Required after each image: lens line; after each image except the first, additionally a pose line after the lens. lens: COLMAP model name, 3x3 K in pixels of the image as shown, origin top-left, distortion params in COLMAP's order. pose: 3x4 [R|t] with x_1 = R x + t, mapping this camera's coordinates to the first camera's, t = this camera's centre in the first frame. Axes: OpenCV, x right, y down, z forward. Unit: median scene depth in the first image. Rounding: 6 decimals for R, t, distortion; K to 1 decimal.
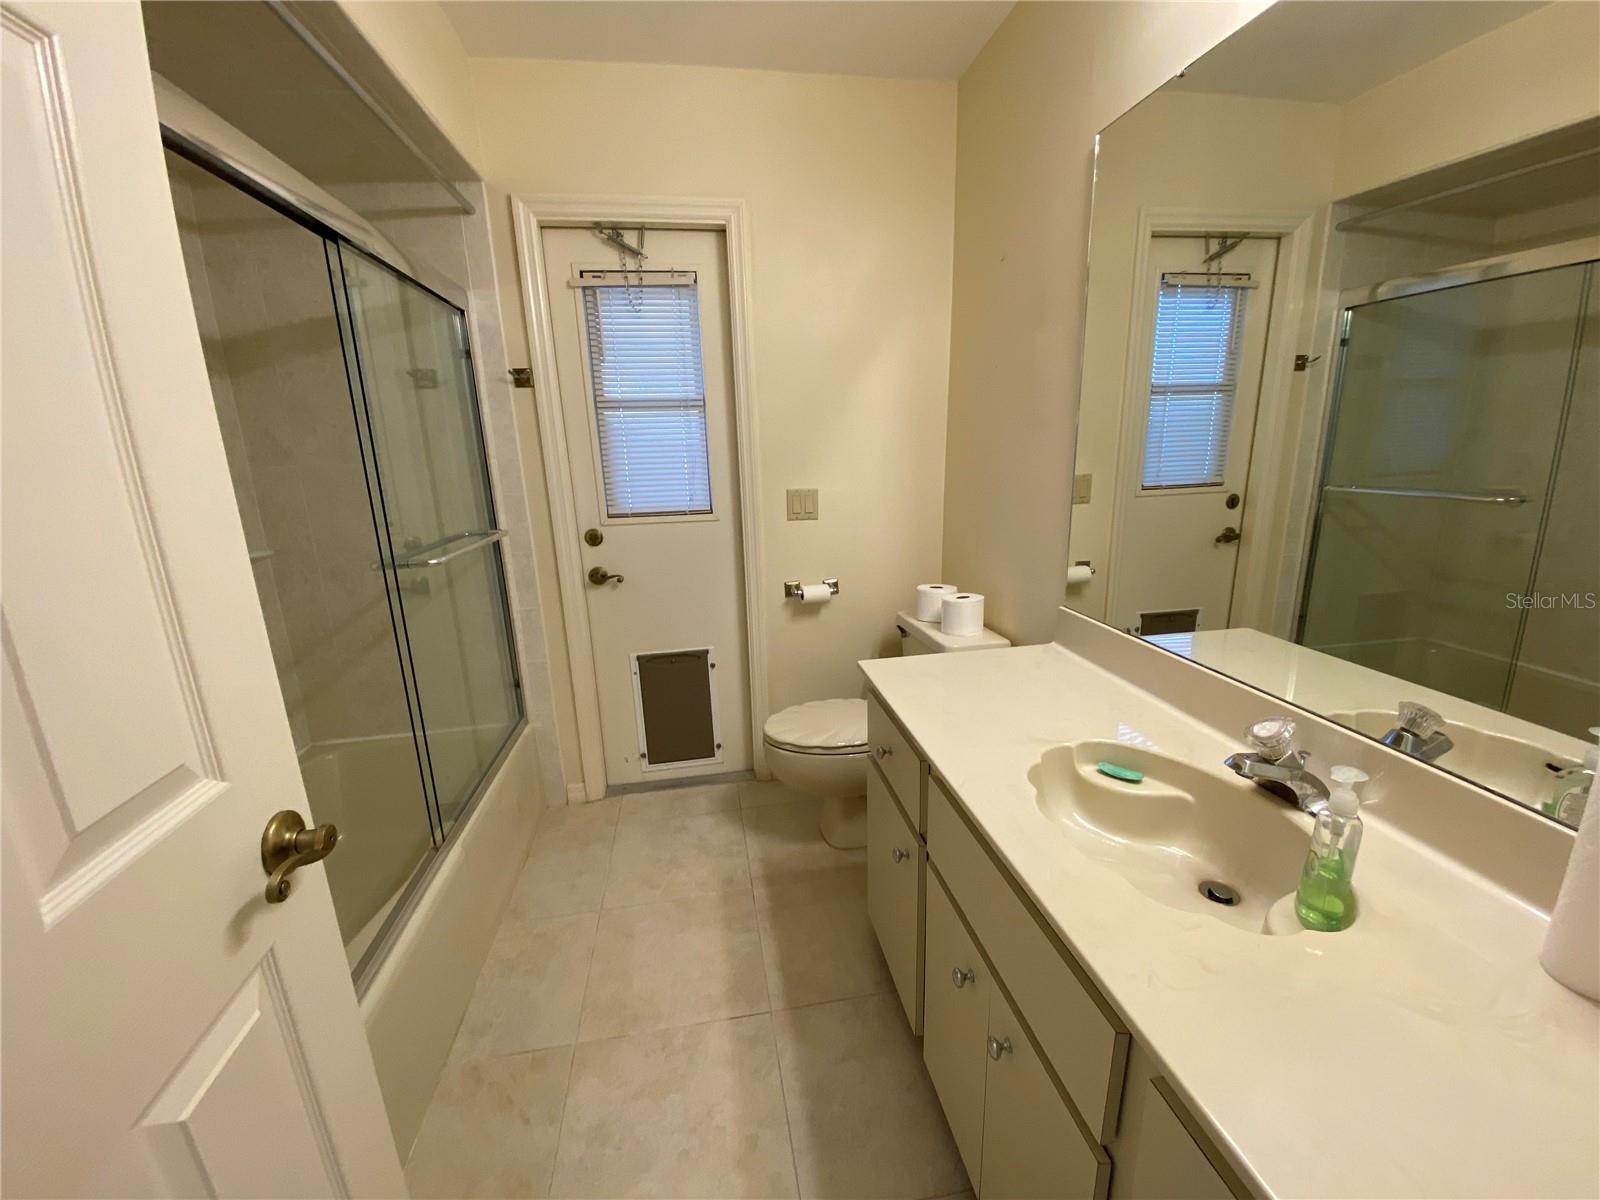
lens RADIAL K [[647.7, 0, 805.4], [0, 647.7, 605.8], [0, 0, 1]] dist [0.015062, -0.018132]
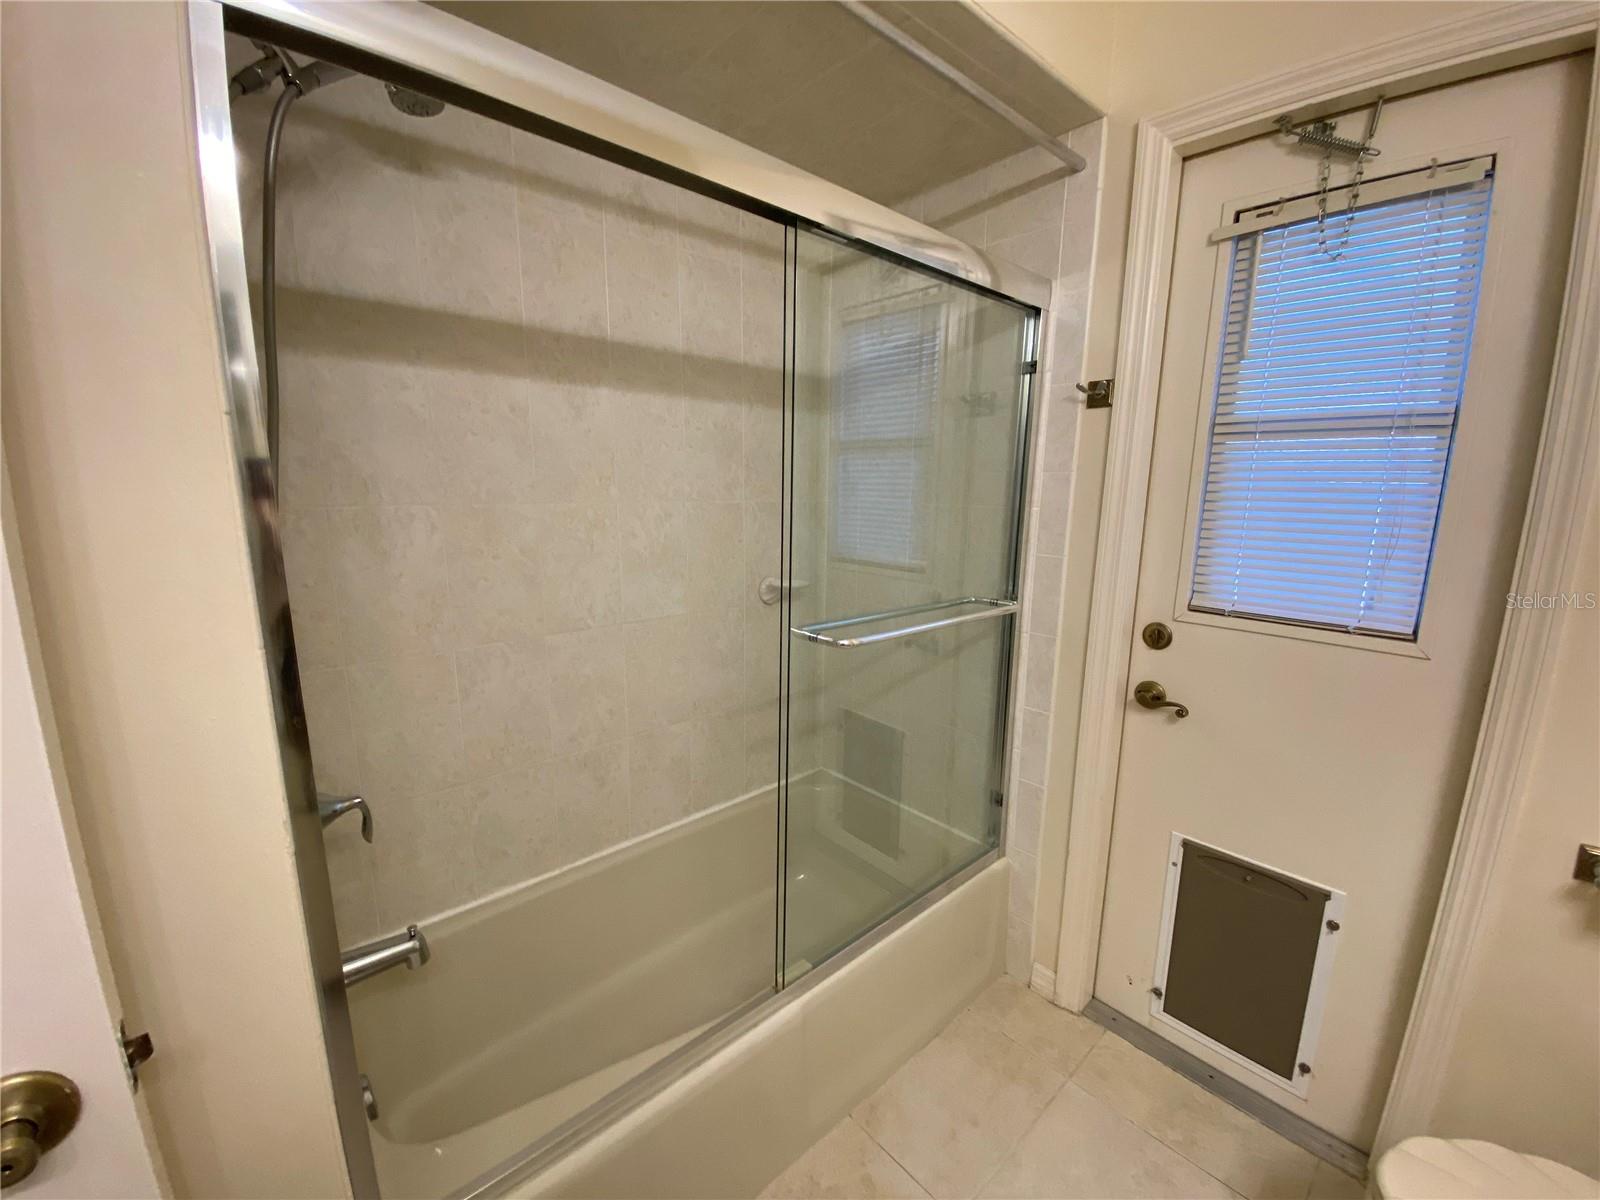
lens RADIAL K [[647.7, 0, 788.0], [0, 647.7, 608.2], [0, 0, 1]] dist [0.015062, -0.018132]
pose [[0.531655, 0.193749, -0.824503, 0.001260], [-0.230707, 0.969800, 0.079128, -0.105984], [0.814934, 0.148150, 0.560298, 0.369207]]
